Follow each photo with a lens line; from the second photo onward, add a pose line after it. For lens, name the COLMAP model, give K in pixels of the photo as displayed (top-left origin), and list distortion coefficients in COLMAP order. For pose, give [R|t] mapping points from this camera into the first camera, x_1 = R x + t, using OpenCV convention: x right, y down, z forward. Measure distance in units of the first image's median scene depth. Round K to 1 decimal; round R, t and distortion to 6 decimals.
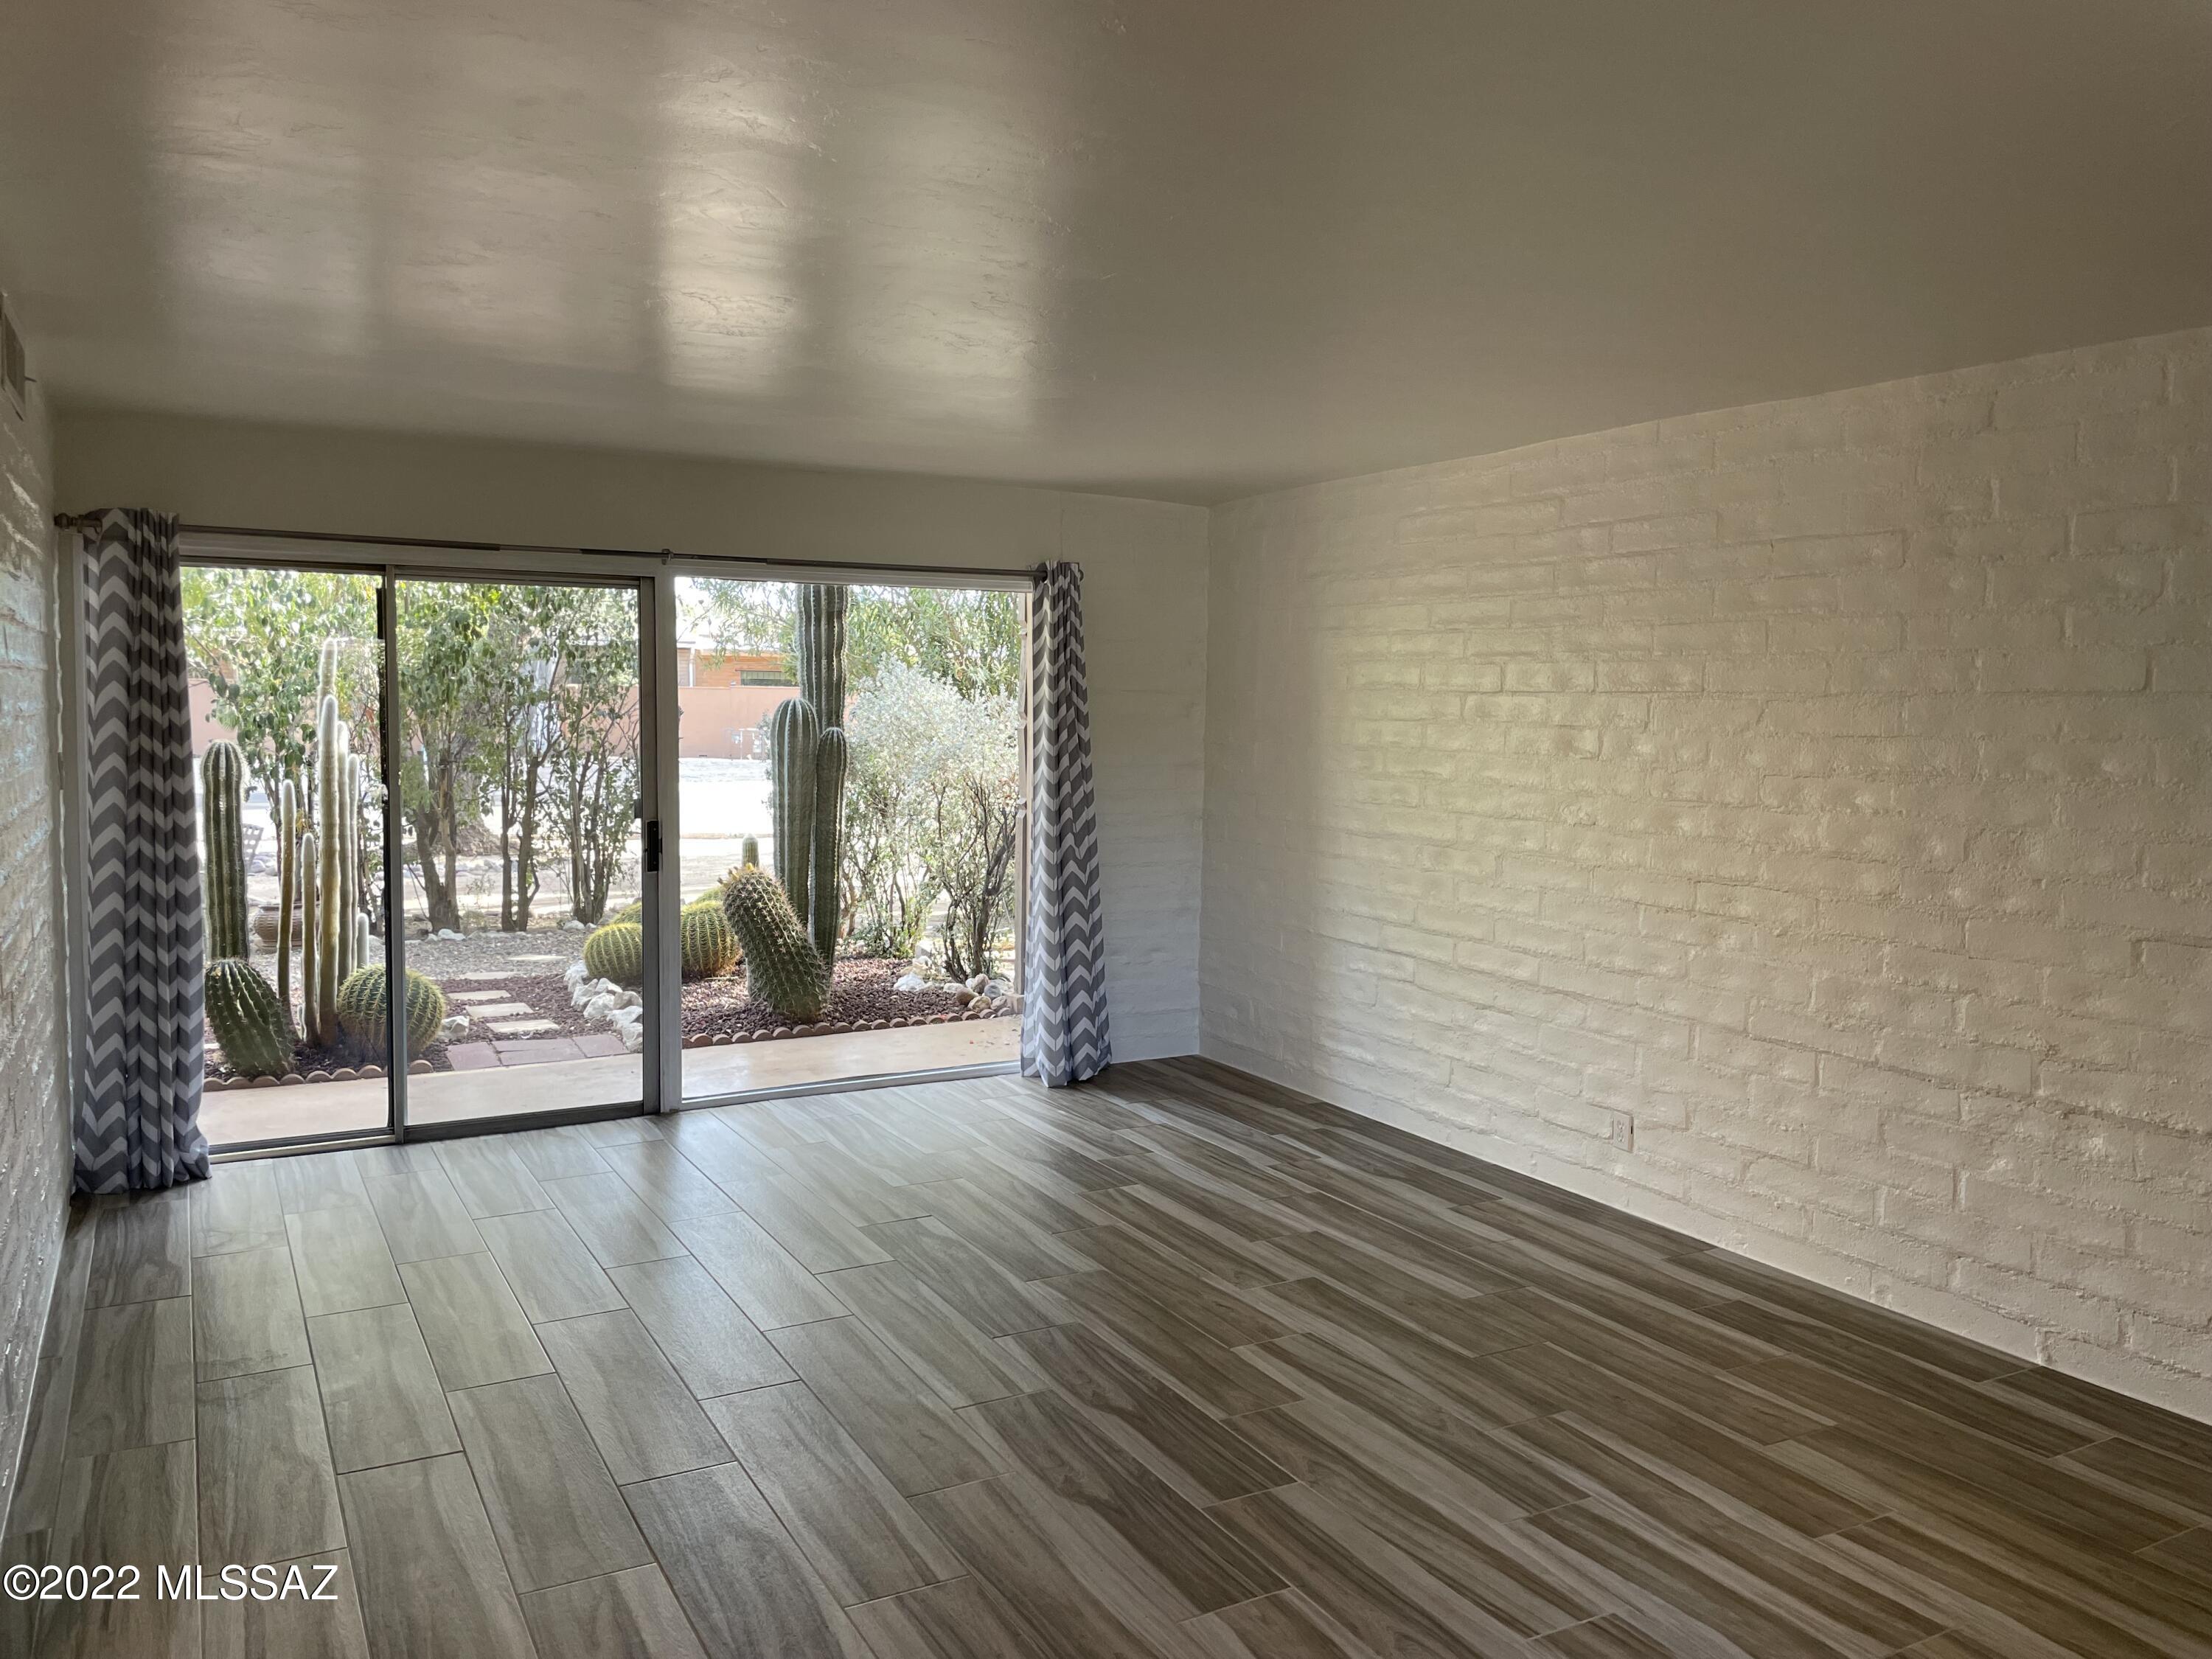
lens RADIAL K [[1675.2, 0, 1107.1], [0, 1675.2, 841.9], [0, 0, 1]] dist [0.103770, -0.140022]
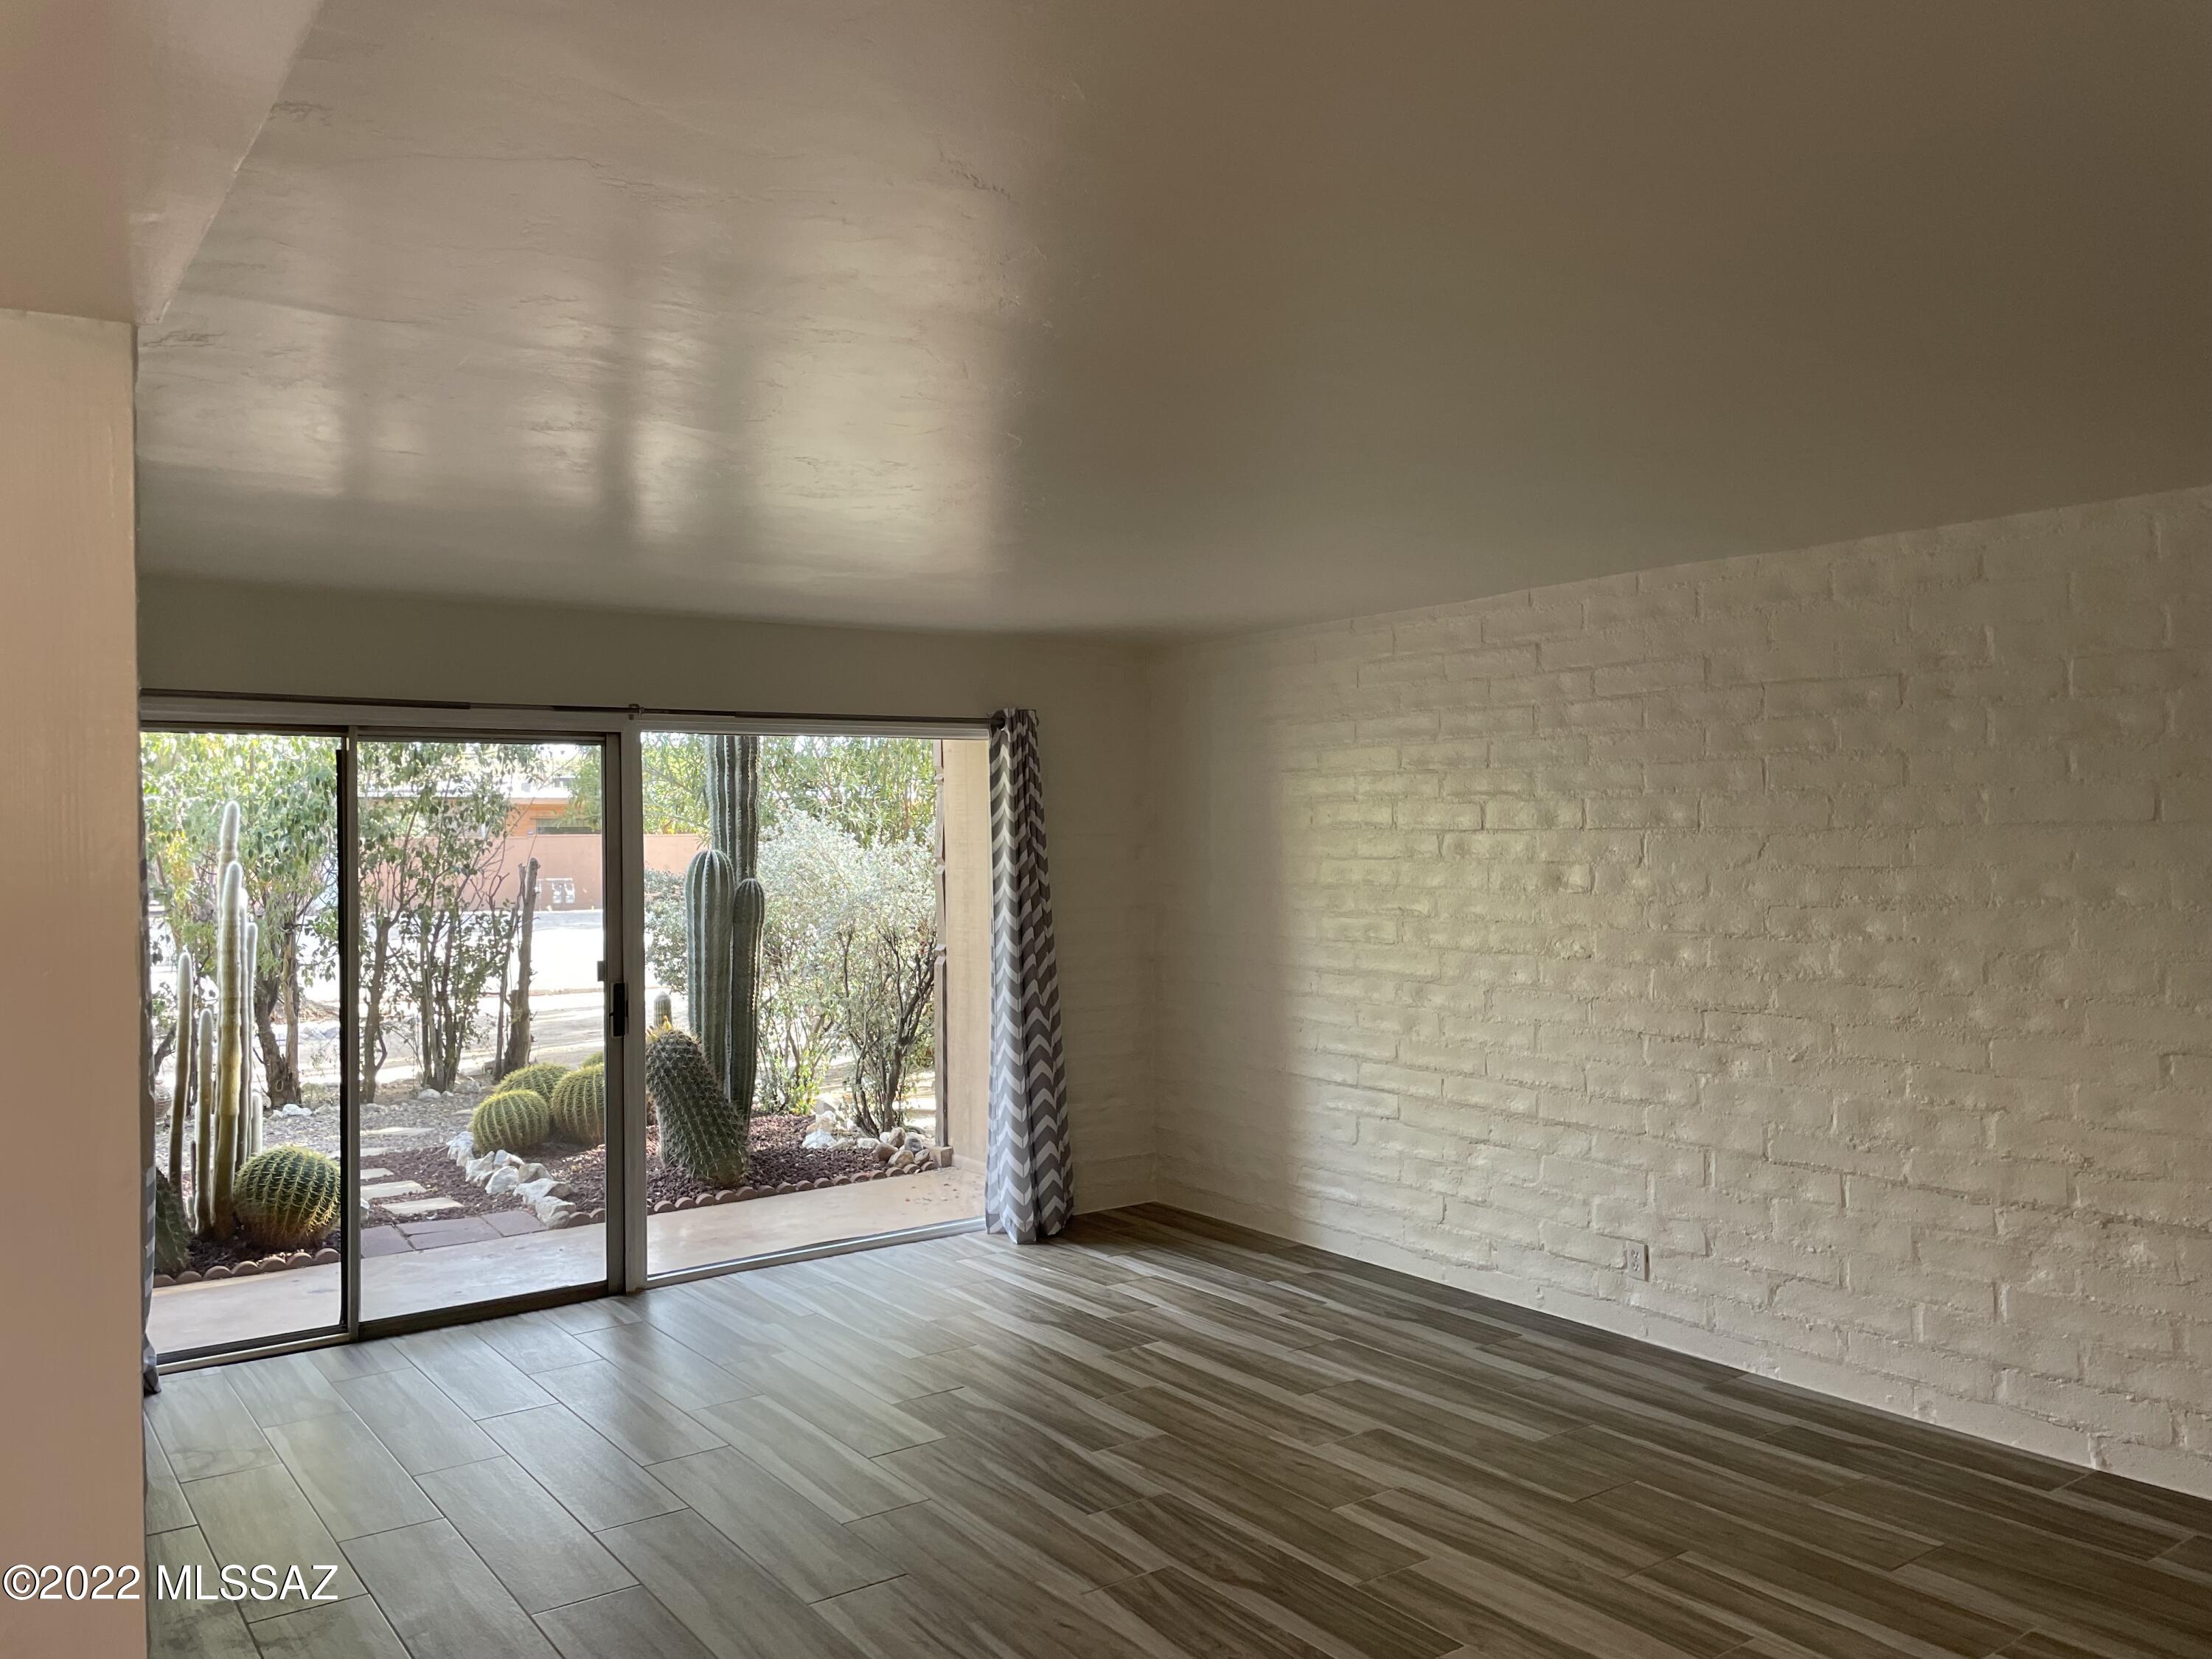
lens RADIAL K [[1687.9, 0, 1077.1], [0, 1687.9, 837.2], [0, 0, 1]] dist [0.095095, -0.124725]
pose [[0.993148, -0.023393, 0.114495, -0.139119], [0.032864, 0.996128, -0.081542, -0.008859], [-0.112144, 0.084746, 0.990072, 0.004683]]
